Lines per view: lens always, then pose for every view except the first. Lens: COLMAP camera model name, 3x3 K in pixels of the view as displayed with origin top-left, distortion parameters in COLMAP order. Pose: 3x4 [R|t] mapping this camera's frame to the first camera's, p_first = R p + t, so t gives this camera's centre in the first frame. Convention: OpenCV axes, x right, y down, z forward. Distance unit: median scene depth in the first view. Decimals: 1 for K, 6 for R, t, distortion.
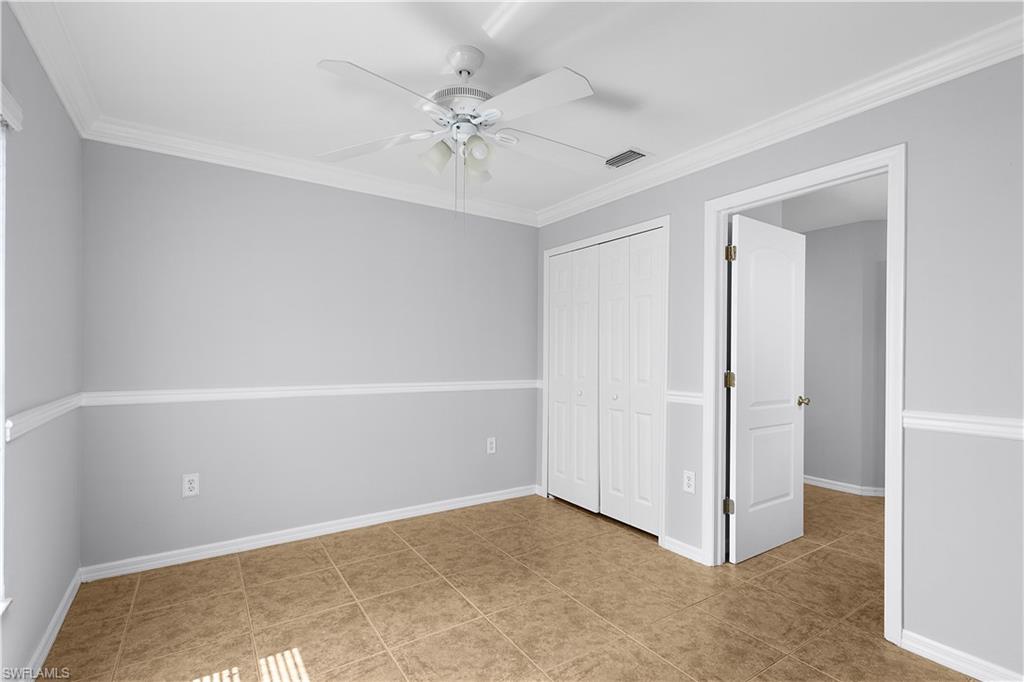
lens RADIAL K [[466.7, 0, 508.7], [0, 466.7, 356.8], [0, 0, 1]] dist [0.000740, -0.000119]
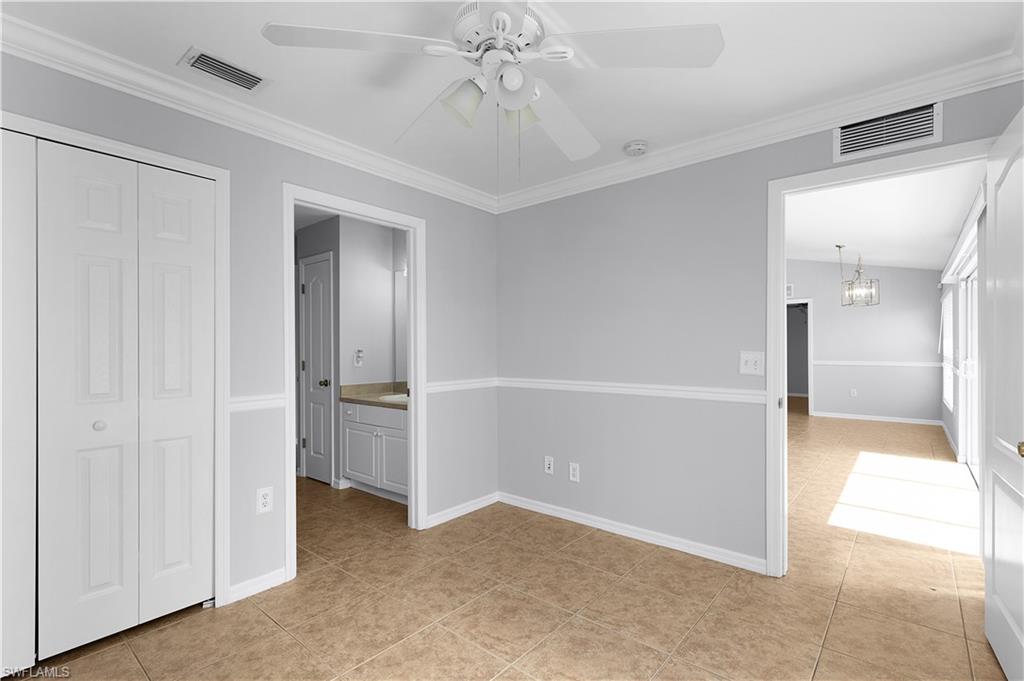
lens RADIAL K [[477.4, 0, 517.4], [0, 477.4, 348.9], [0, 0, 1]] dist [0.002577, -0.000127]
pose [[-0.293105, -0.006032, 0.956061, -0.586571], [0.008848, 0.999920, 0.009022, -0.012269], [-0.956039, 0.011104, -0.293028, 0.820771]]
